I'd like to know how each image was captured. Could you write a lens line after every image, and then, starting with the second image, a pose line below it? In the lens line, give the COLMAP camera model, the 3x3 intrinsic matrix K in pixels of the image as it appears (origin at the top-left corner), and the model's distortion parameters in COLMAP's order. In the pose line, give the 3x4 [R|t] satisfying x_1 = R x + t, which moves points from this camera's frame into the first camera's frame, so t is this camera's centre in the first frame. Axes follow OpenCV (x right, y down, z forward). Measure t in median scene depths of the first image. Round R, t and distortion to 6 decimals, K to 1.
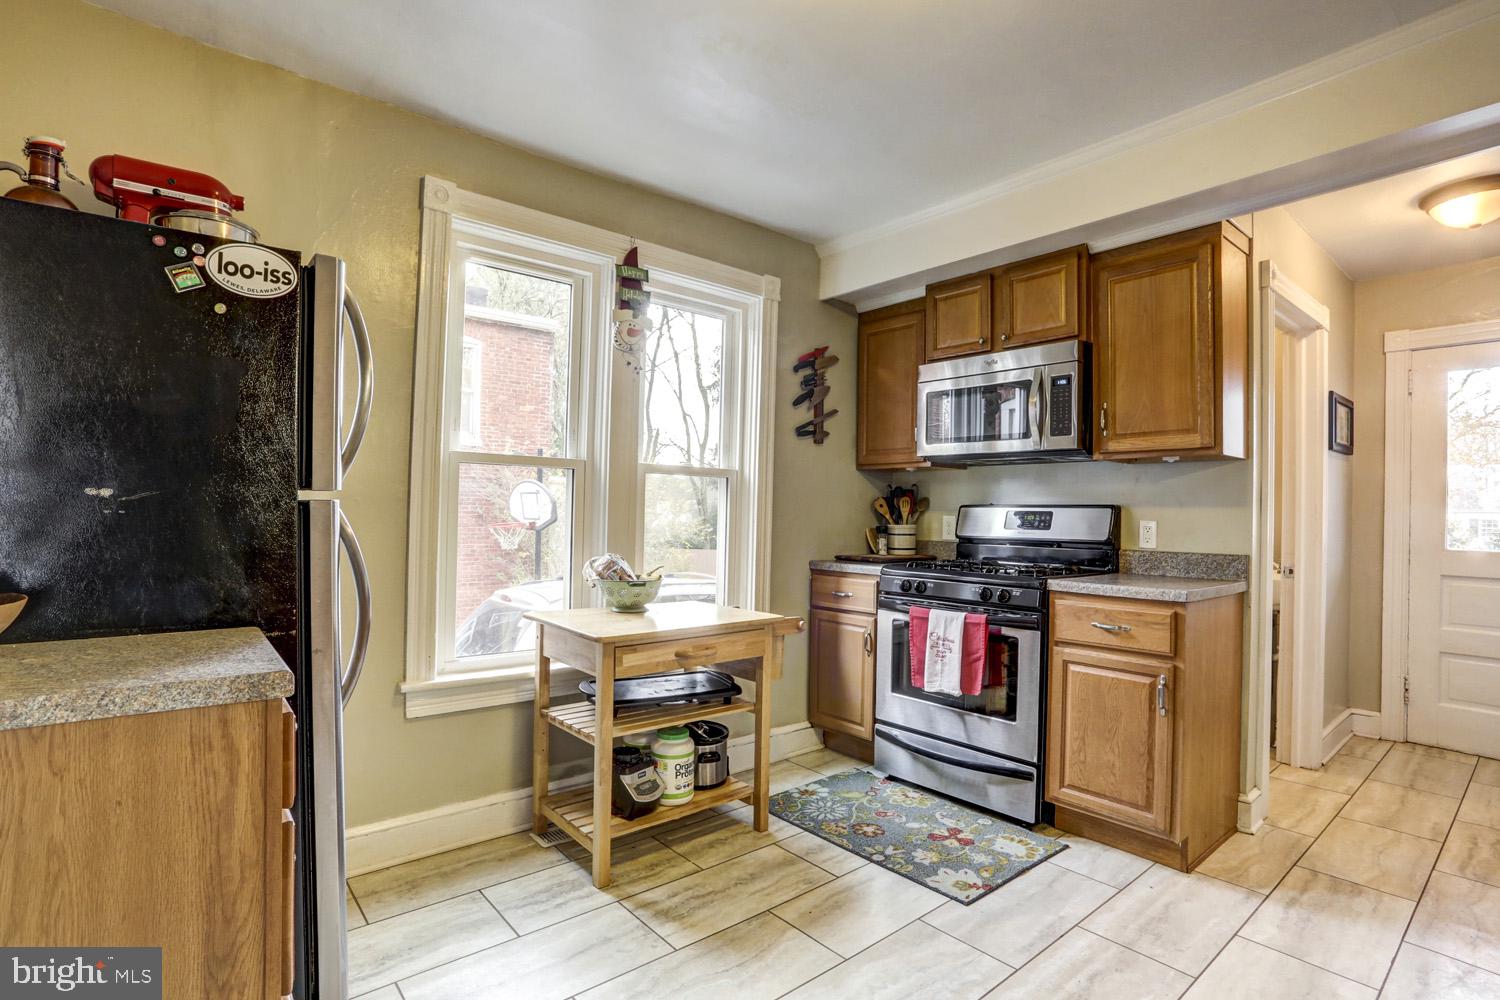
lens RADIAL K [[726.9, 0, 756.9], [0, 726.9, 506.1], [0, 0, 1]] dist [-0.049954, 0.014197]
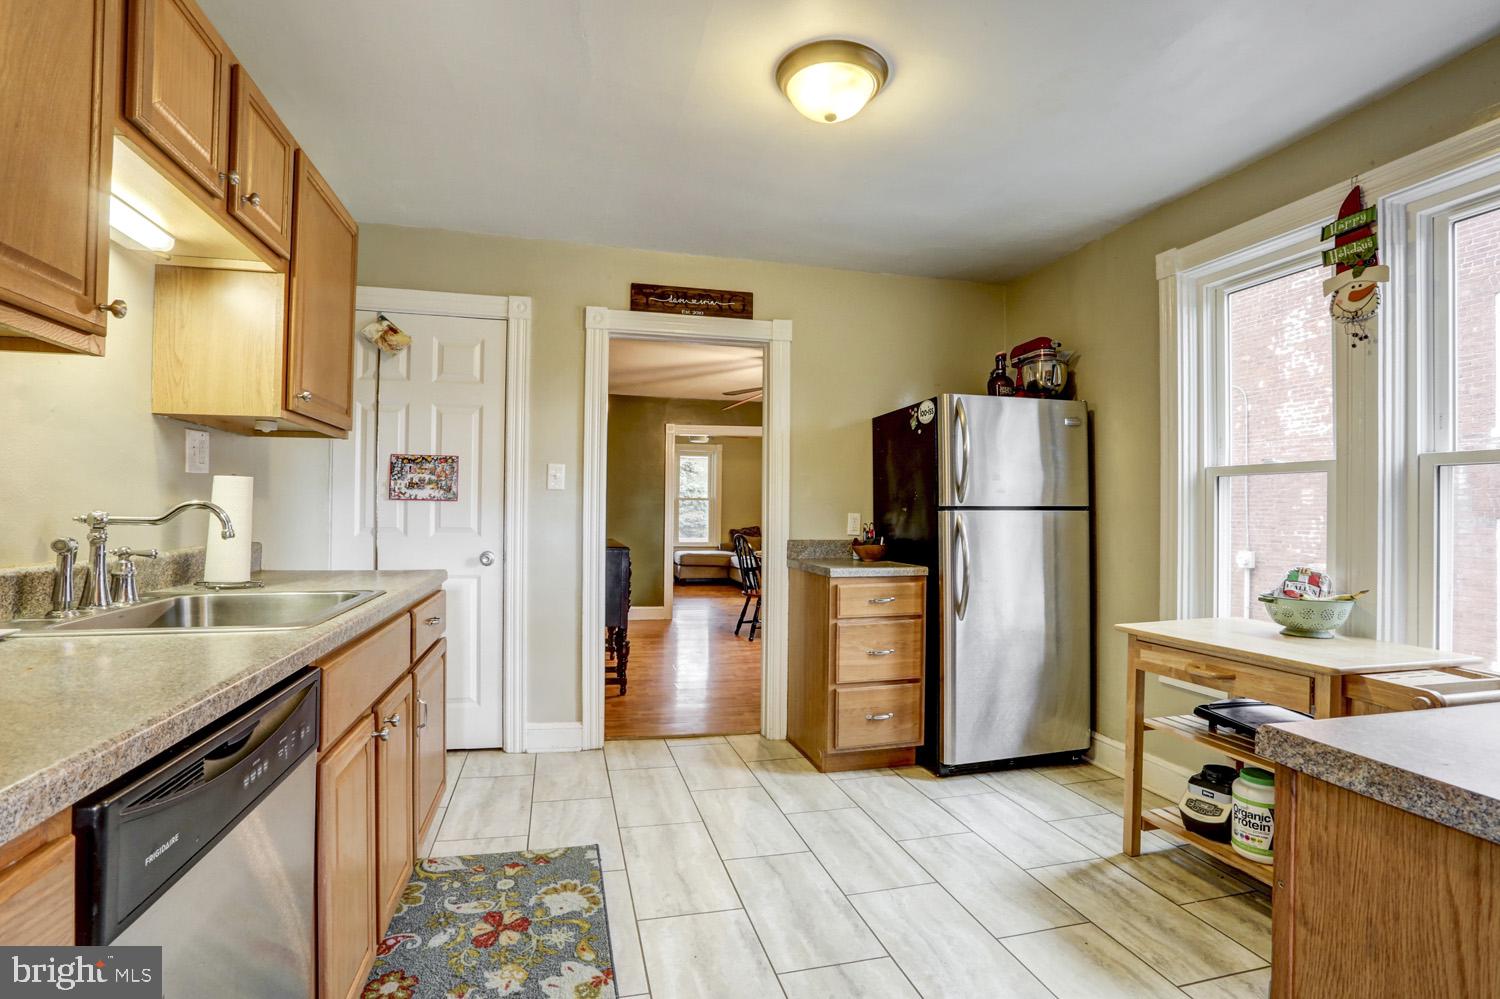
lens RADIAL K [[726.9, 0, 751.3], [0, 726.9, 502.8], [0, 0, 1]] dist [-0.049954, 0.014197]
pose [[-0.427648, -0.032612, -0.903357, 1.039873], [-0.011894, 0.999465, -0.030451, 0.027087], [0.903867, -0.002278, -0.427807, 0.937465]]
